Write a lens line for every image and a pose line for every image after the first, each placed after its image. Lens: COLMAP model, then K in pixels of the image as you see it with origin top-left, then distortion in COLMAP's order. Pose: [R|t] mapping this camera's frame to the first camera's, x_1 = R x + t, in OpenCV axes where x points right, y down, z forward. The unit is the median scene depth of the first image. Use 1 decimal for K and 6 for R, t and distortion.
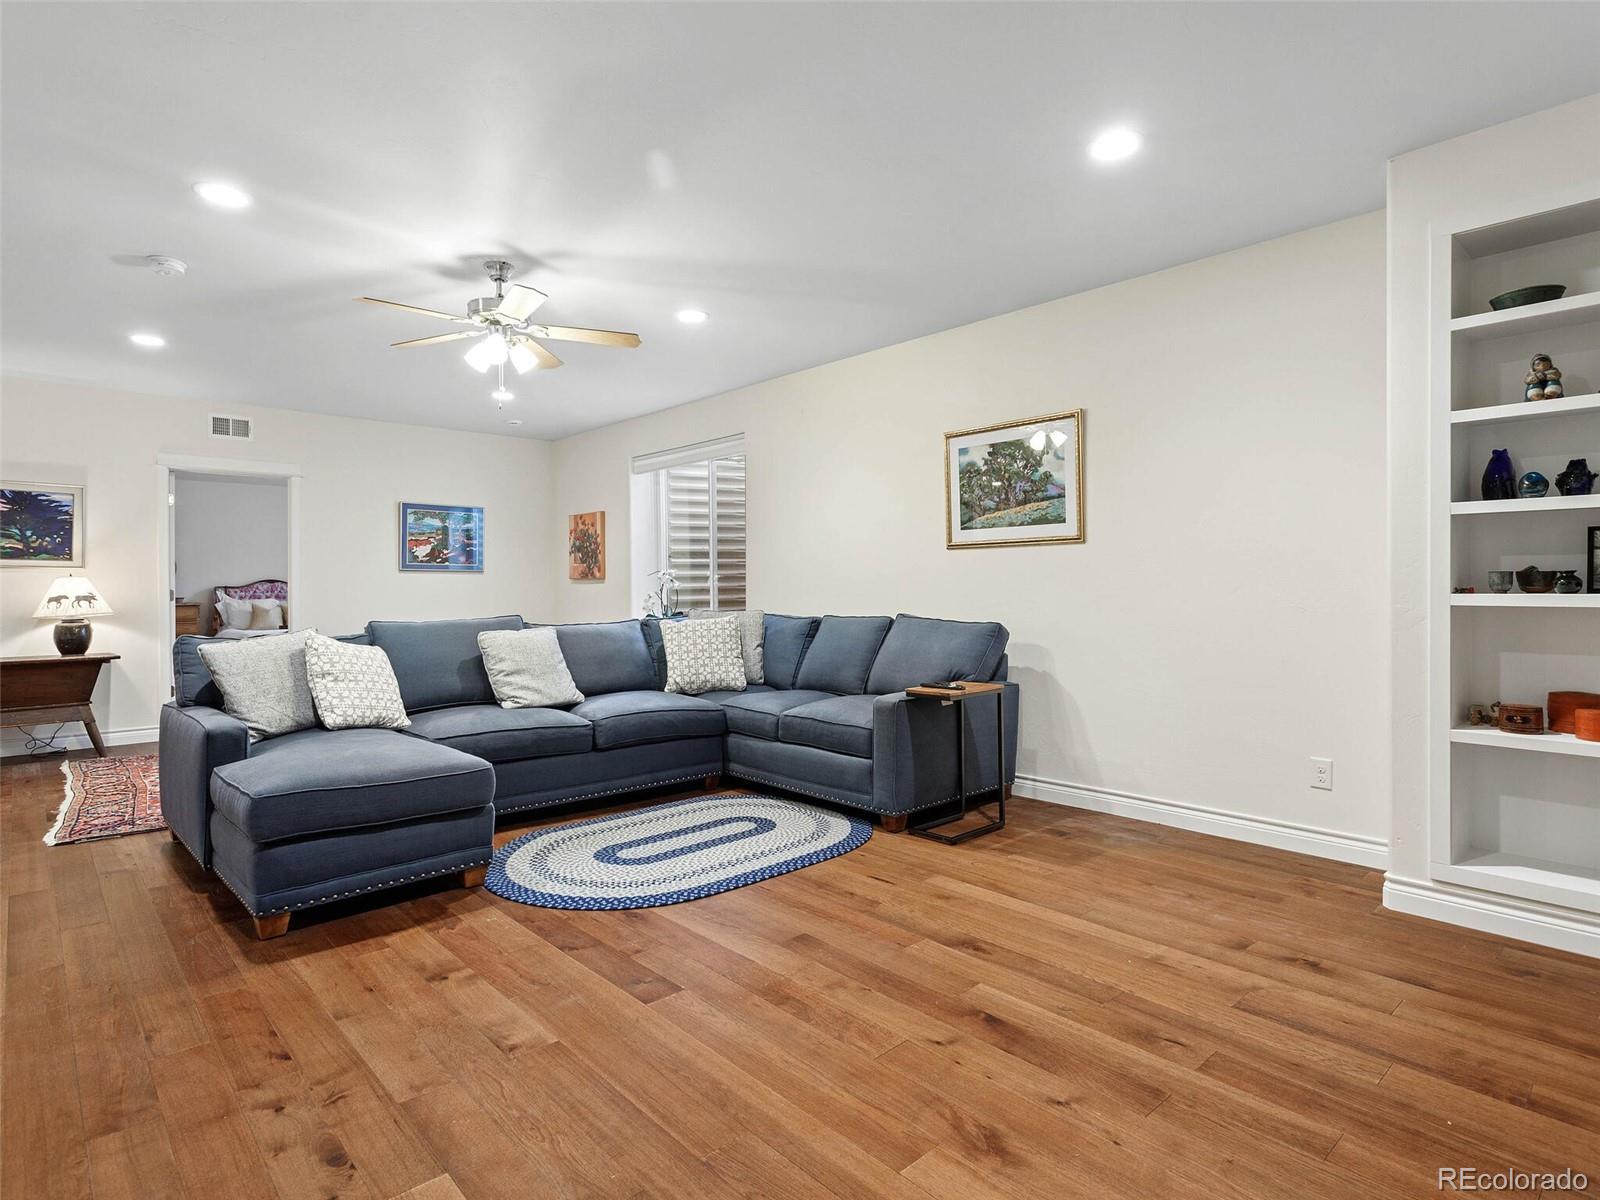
lens RADIAL K [[861.1, 0, 804.9], [0, 861.1, 597.0], [0, 0, 1]] dist [0.000128, 0.007913]
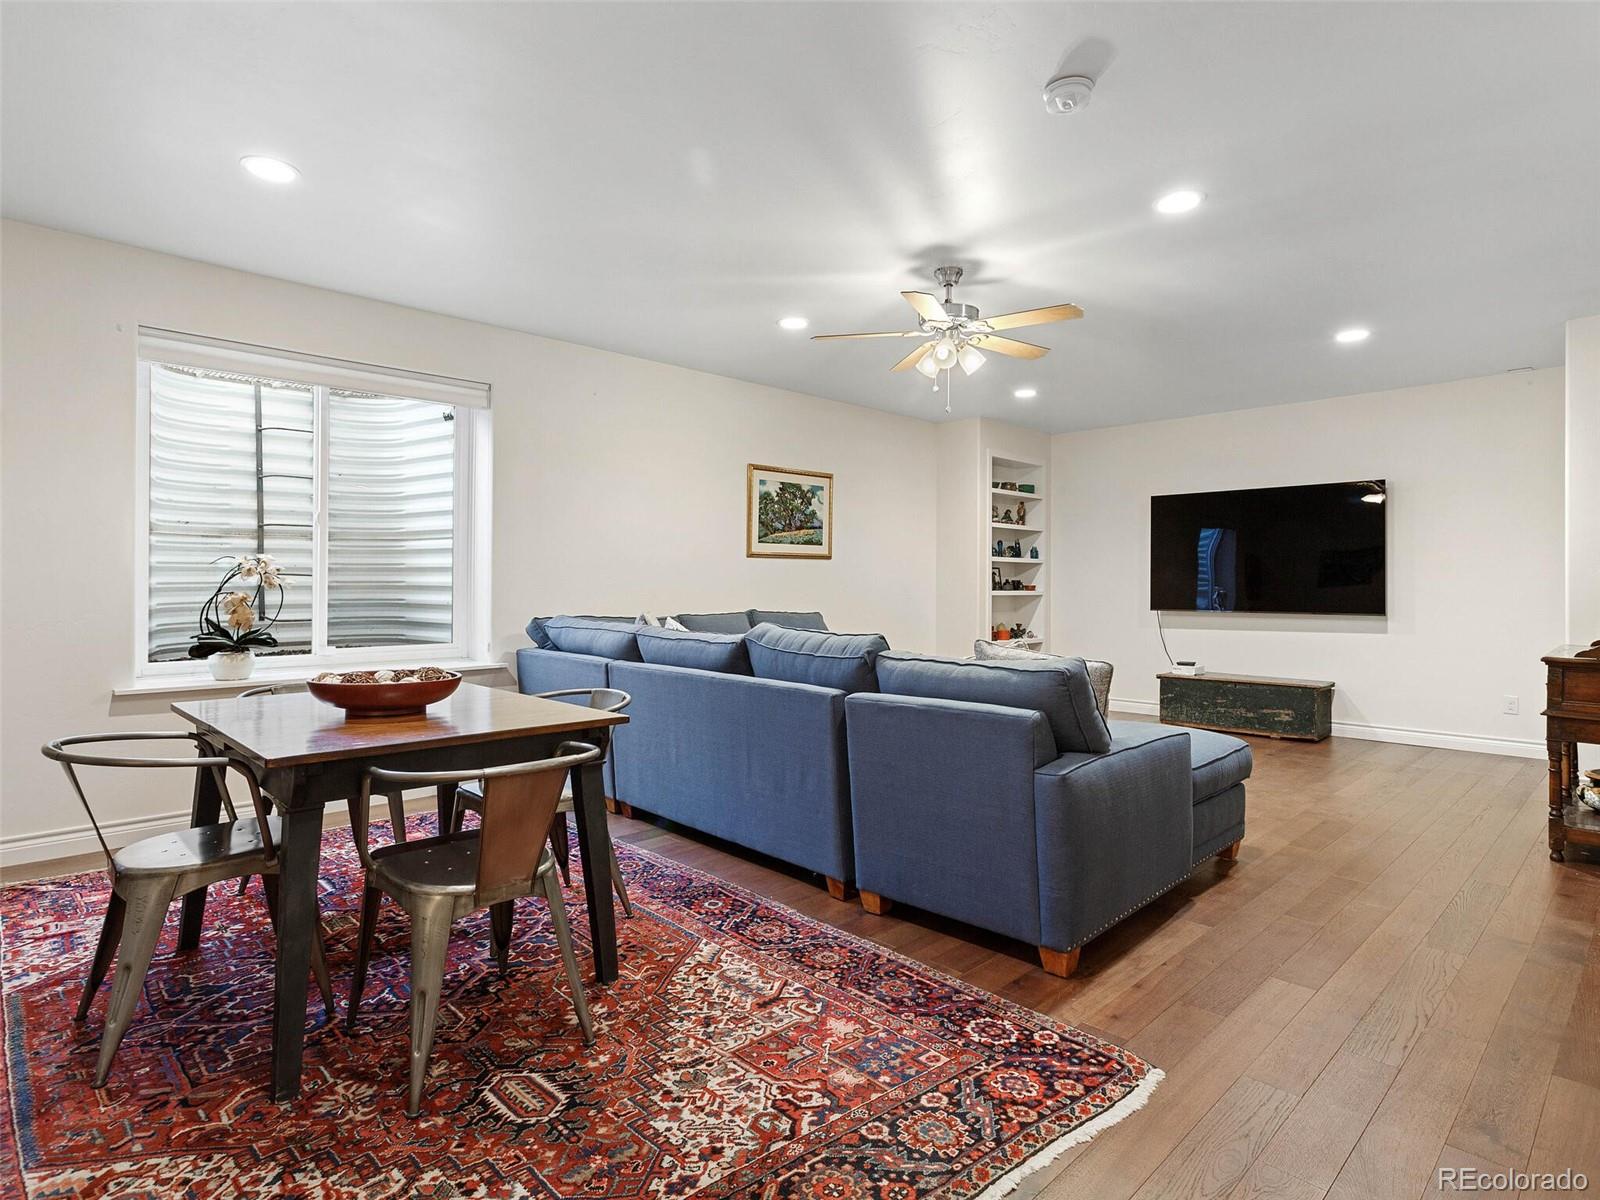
lens RADIAL K [[861.1, 0, 803.4], [0, 861.1, 588.3], [0, 0, 1]] dist [0.000128, 0.007913]
pose [[-0.027094, 0.000570, 0.999633, -1.334362], [0.006138, 0.999981, -0.000404, -0.011119], [-0.999614, 0.006125, -0.027097, 1.174865]]
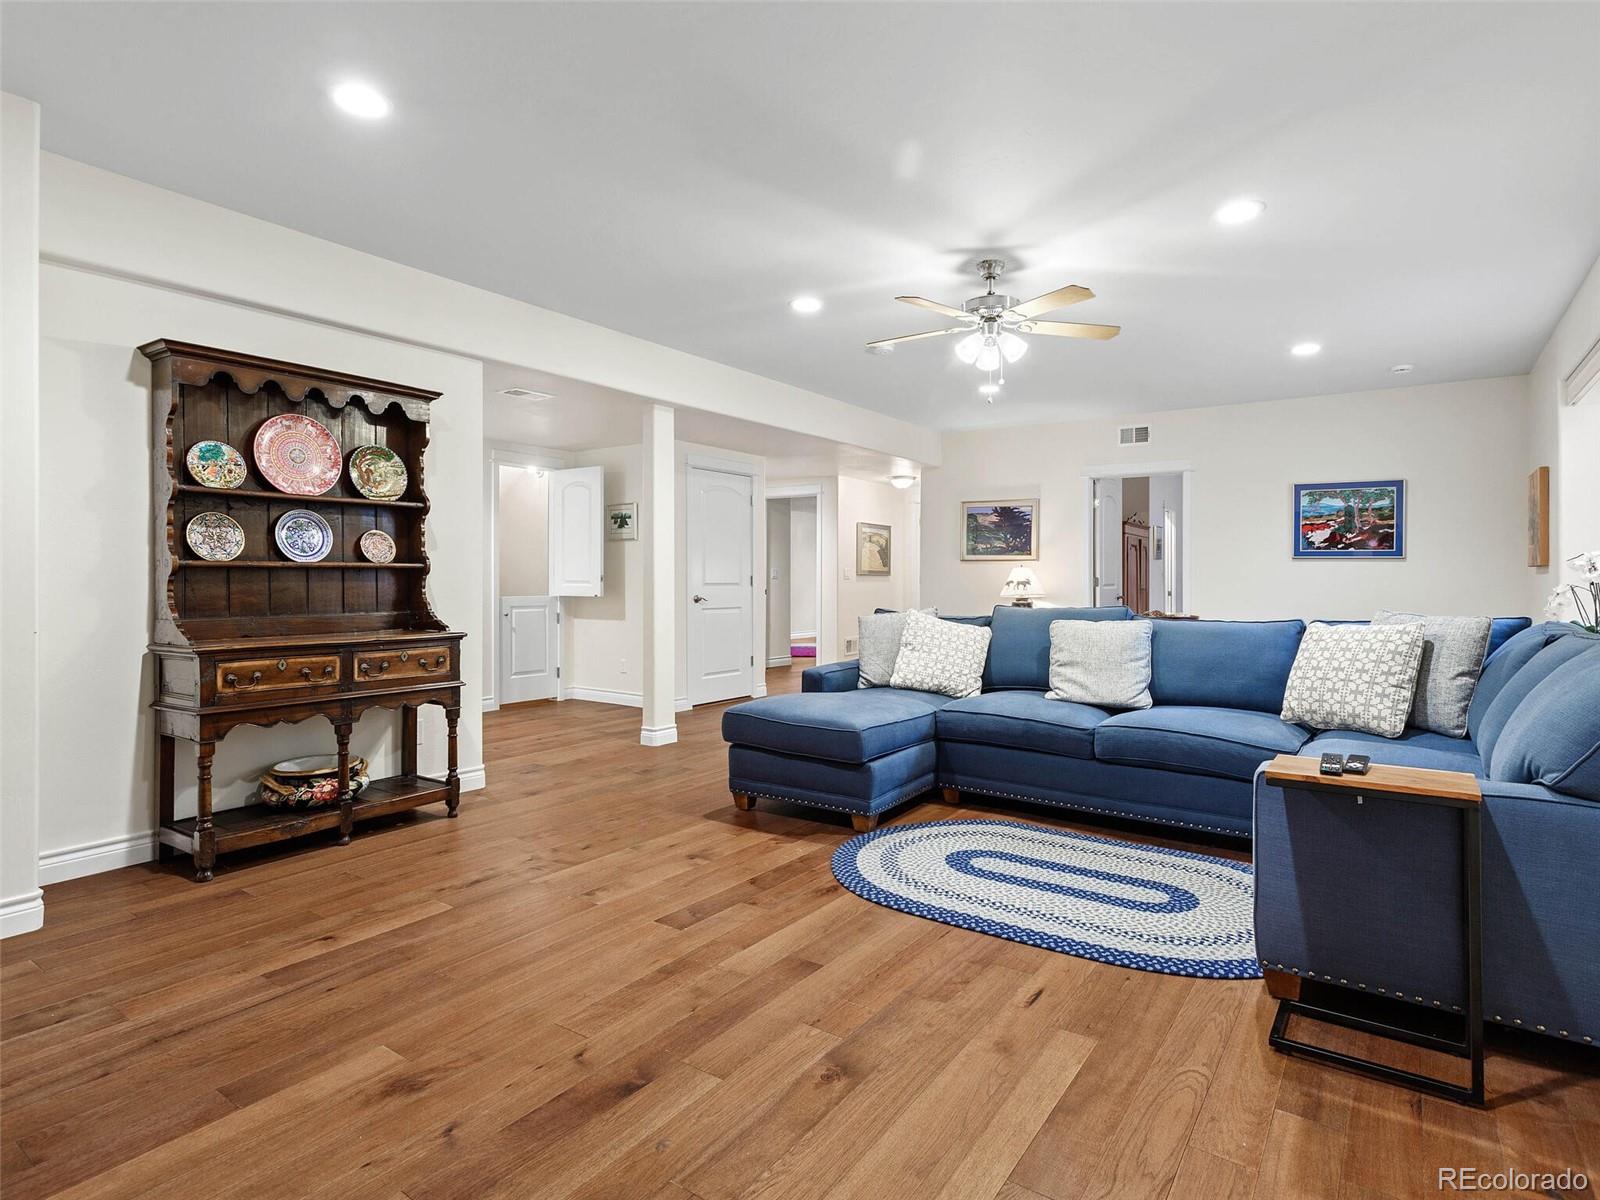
lens RADIAL K [[861.1, 0, 798.4], [0, 861.1, 588.2], [0, 0, 1]] dist [0.000128, 0.007913]
pose [[0.210540, 0.019048, -0.977400, 0.600210], [-0.017152, 0.999728, 0.015788, -0.008332], [0.977435, 0.013440, 0.210809, 0.549377]]
